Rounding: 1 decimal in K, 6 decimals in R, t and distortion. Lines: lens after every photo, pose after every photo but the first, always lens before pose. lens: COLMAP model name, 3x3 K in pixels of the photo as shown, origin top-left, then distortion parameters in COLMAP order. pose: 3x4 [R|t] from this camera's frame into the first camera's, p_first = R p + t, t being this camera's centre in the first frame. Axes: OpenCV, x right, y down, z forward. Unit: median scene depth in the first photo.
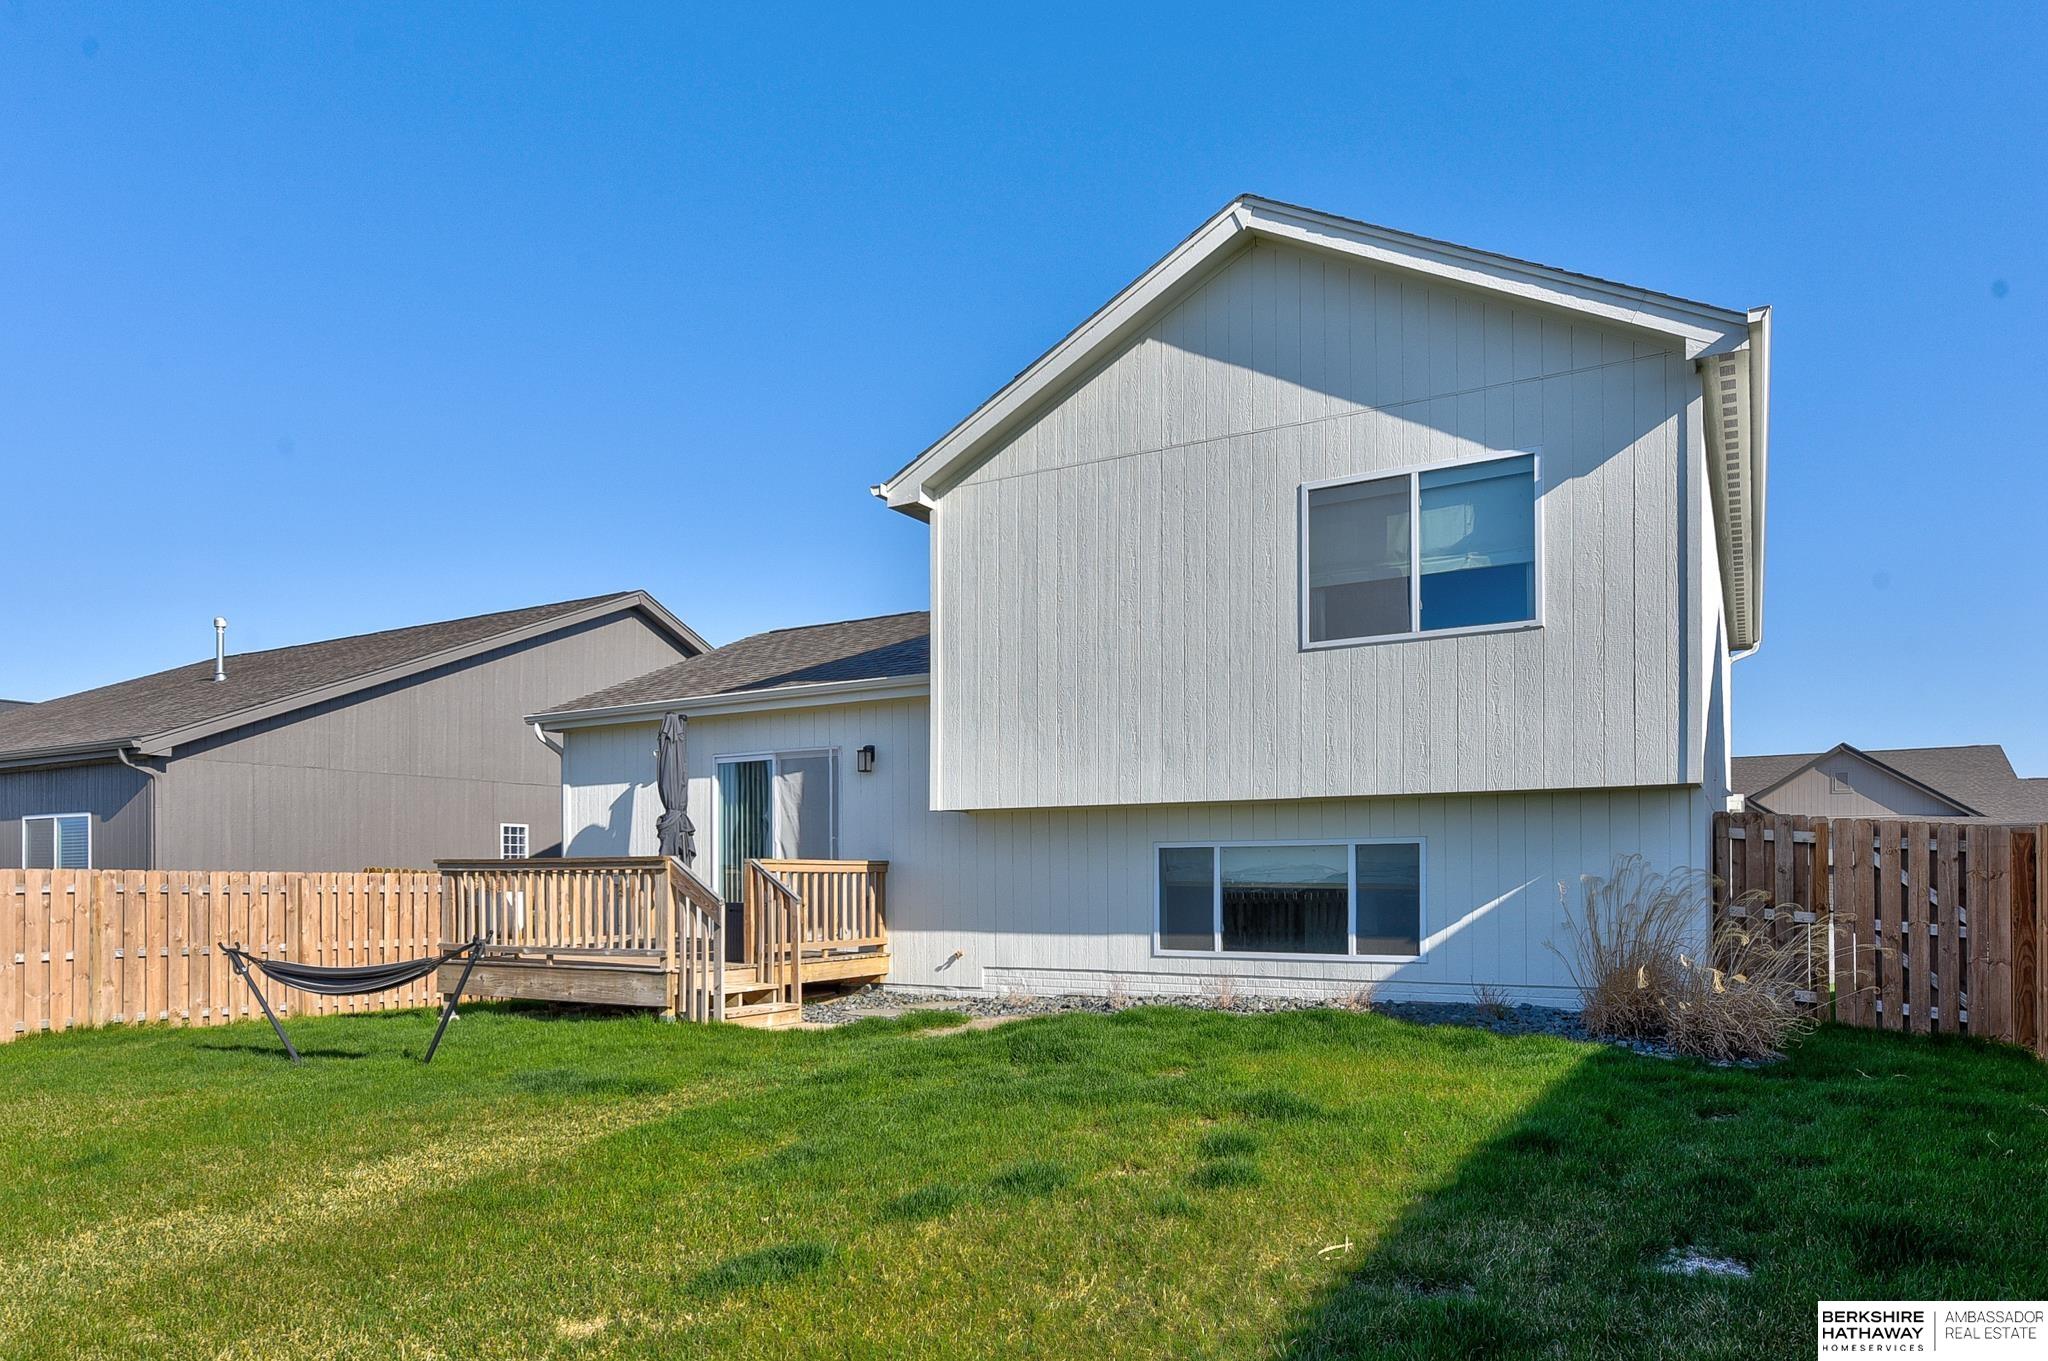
lens RADIAL K [[1214.8, 0, 1024.1], [0, 1214.8, 670.9], [0, 0, 1]] dist [-0.002450, -0.000530]
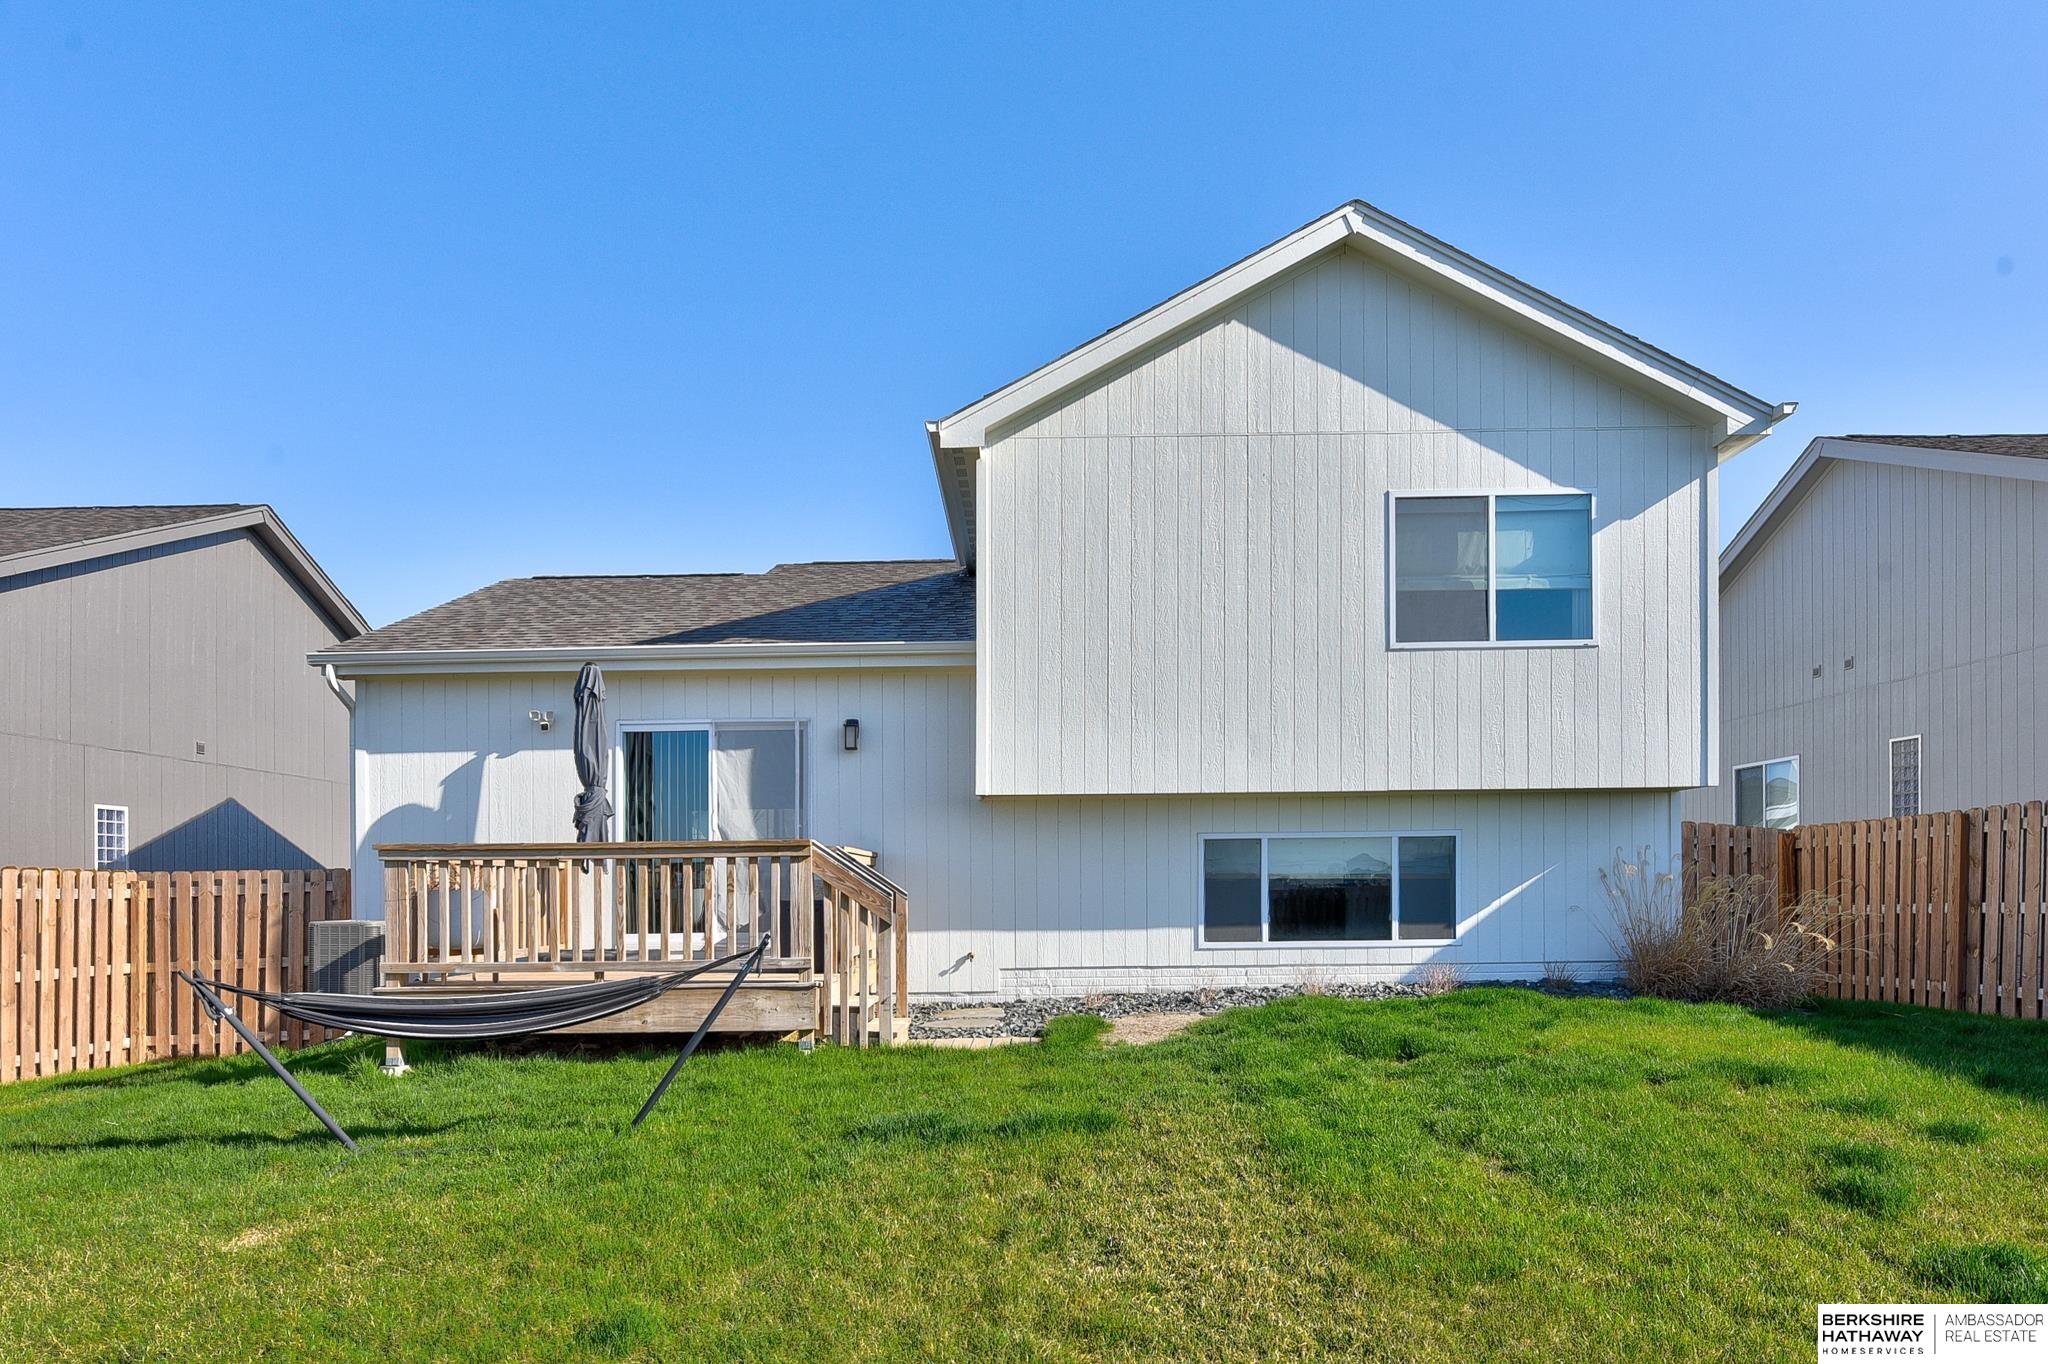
lens RADIAL K [[1199.0, 0, 1024.5], [0, 1199.0, 693.7], [0, 0, 1]] dist [-0.002398, 0.000758]
pose [[0.879167, 0.068175, 0.471612, -0.498642], [-0.072076, 0.997351, -0.009813, 0.050496], [-0.471032, -0.025365, 0.881752, 0.226040]]
